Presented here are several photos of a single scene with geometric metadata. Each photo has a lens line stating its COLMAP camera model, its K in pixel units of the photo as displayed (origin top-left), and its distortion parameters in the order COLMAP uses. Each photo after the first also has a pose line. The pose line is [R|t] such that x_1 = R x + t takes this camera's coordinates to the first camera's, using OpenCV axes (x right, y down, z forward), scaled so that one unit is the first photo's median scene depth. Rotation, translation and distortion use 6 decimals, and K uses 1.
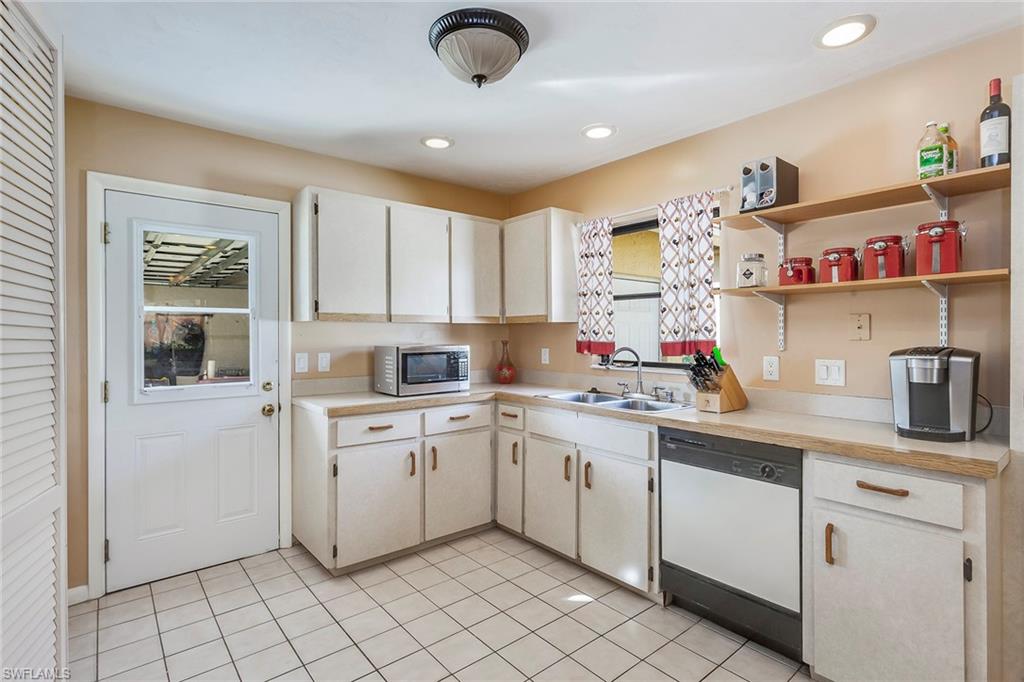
lens RADIAL K [[498.1, 0, 514.8], [0, 498.1, 336.9], [0, 0, 1]] dist [0.003118, 0.000358]
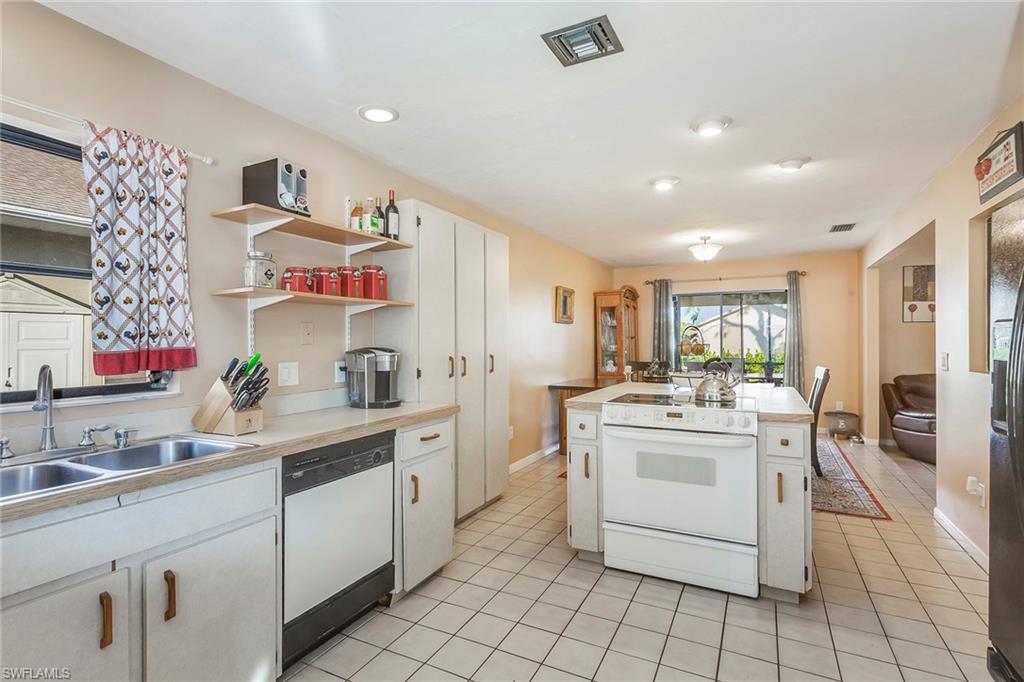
lens RADIAL K [[487.4, 0, 511.9], [0, 487.4, 333.5], [0, 0, 1]] dist [-0.001561, -0.000578]
pose [[-0.389639, 0.011497, 0.920896, -0.442933], [0.007973, 0.999927, -0.009110, -0.003656], [-0.920933, 0.003792, -0.389702, 0.768730]]
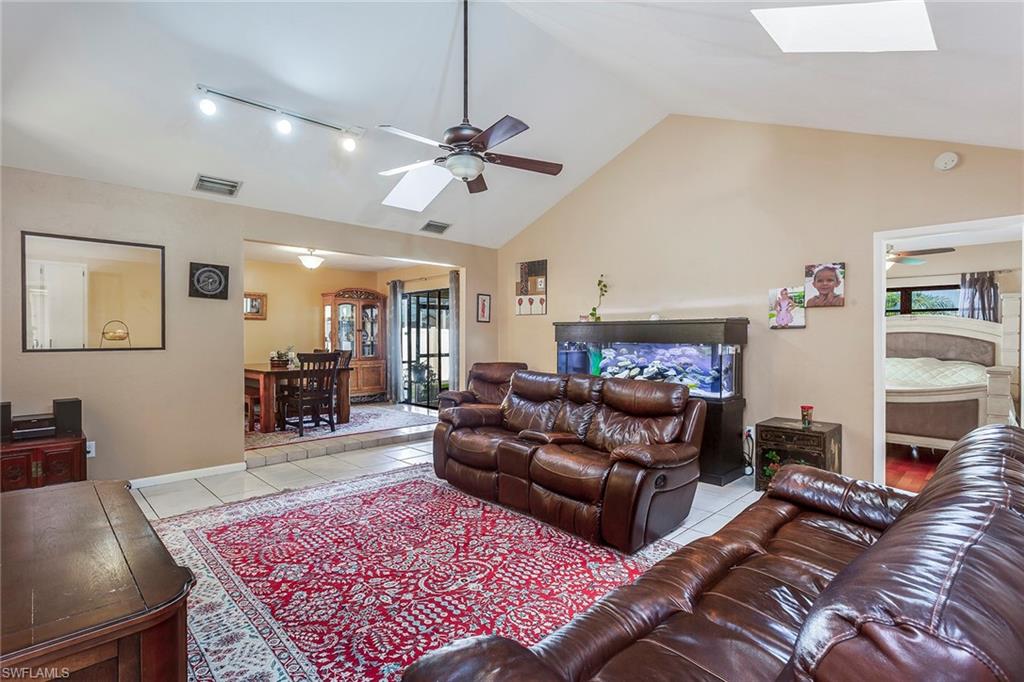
lens RADIAL K [[497.5, 0, 512.4], [0, 497.5, 346.4], [0, 0, 1]] dist [-0.001324, 0.000016]
pose [[-0.080981, -0.020004, 0.996515, -1.482823], [0.007385, 0.999759, 0.020669, 0.038354], [-0.996688, 0.009033, -0.080814, -1.422352]]
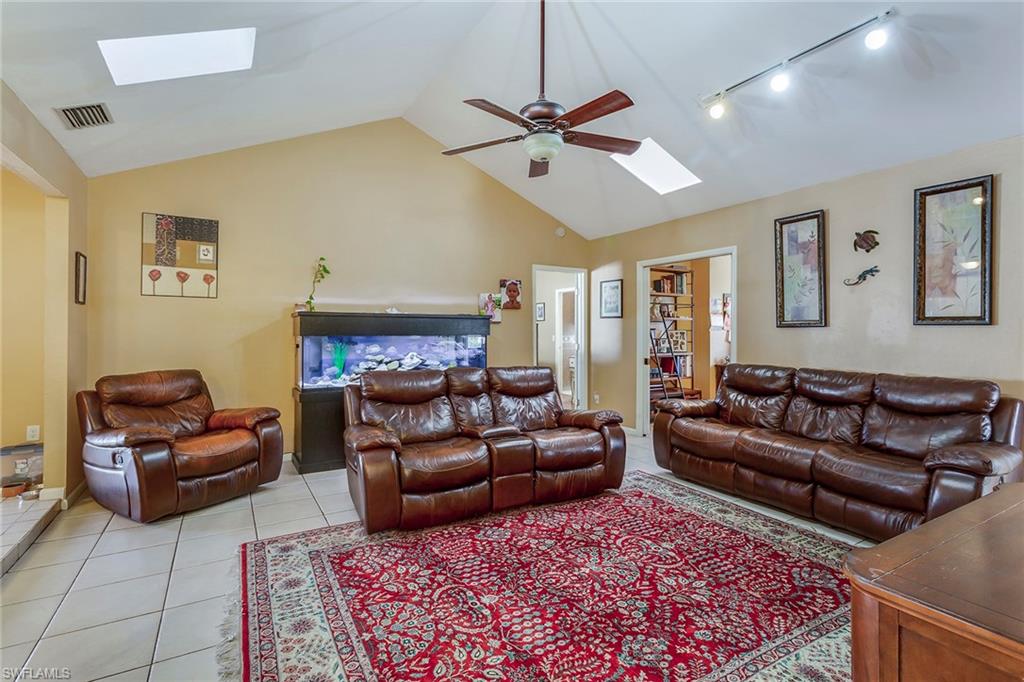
lens RADIAL K [[487.4, 0, 511.9], [0, 487.4, 333.5], [0, 0, 1]] dist [-0.001561, -0.000578]
pose [[-0.986767, -0.002361, 0.162126, -0.457327], [0.000307, 0.999865, 0.016429, 0.029841], [-0.162143, 0.016261, -0.986633, -0.394475]]
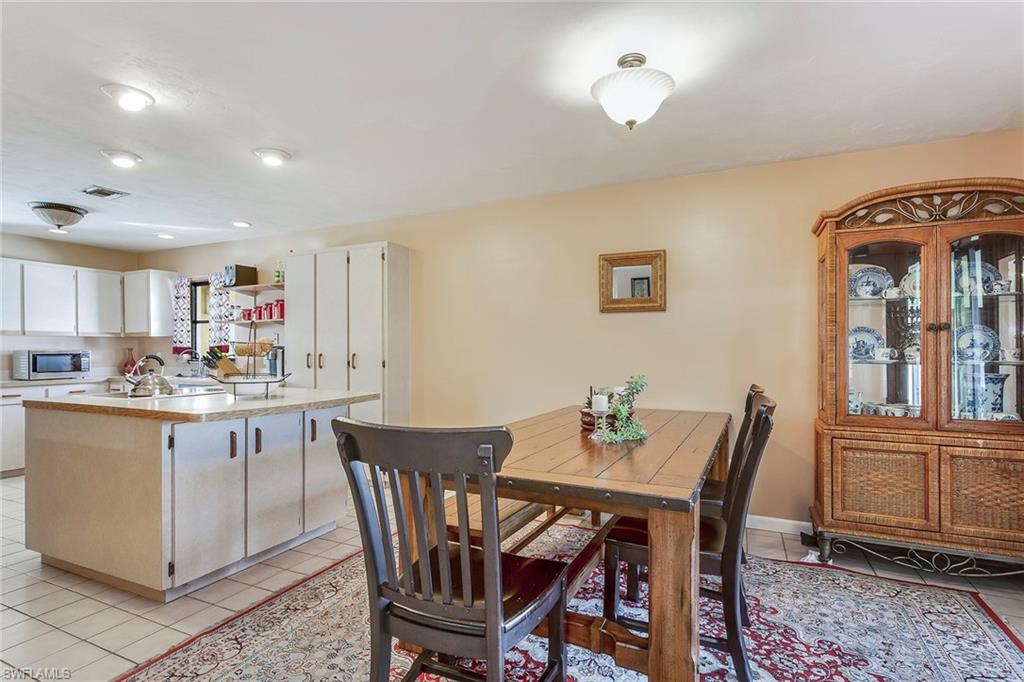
lens RADIAL K [[497.5, 0, 512.4], [0, 497.5, 346.4], [0, 0, 1]] dist [-0.001324, 0.000016]
pose [[0.904945, -0.003748, 0.425512, 0.534278], [0.007451, 0.999947, -0.007039, 0.031453], [-0.425464, 0.009541, 0.904925, -1.222131]]
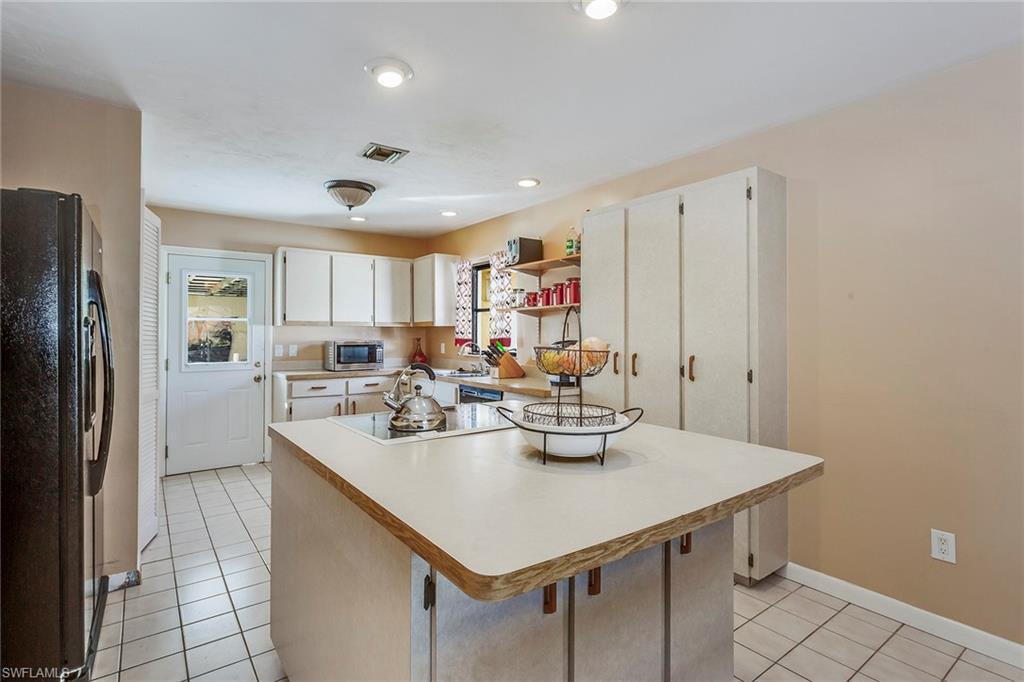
lens RADIAL K [[492.4, 0, 509.1], [0, 492.4, 329.0], [0, 0, 1]] dist [0.001473, 0.001082]
pose [[0.998214, 0.001575, -0.059725, 0.453269], [-0.002413, 0.999899, -0.013972, 0.001238], [0.059697, 0.014091, 0.998117, -0.613884]]
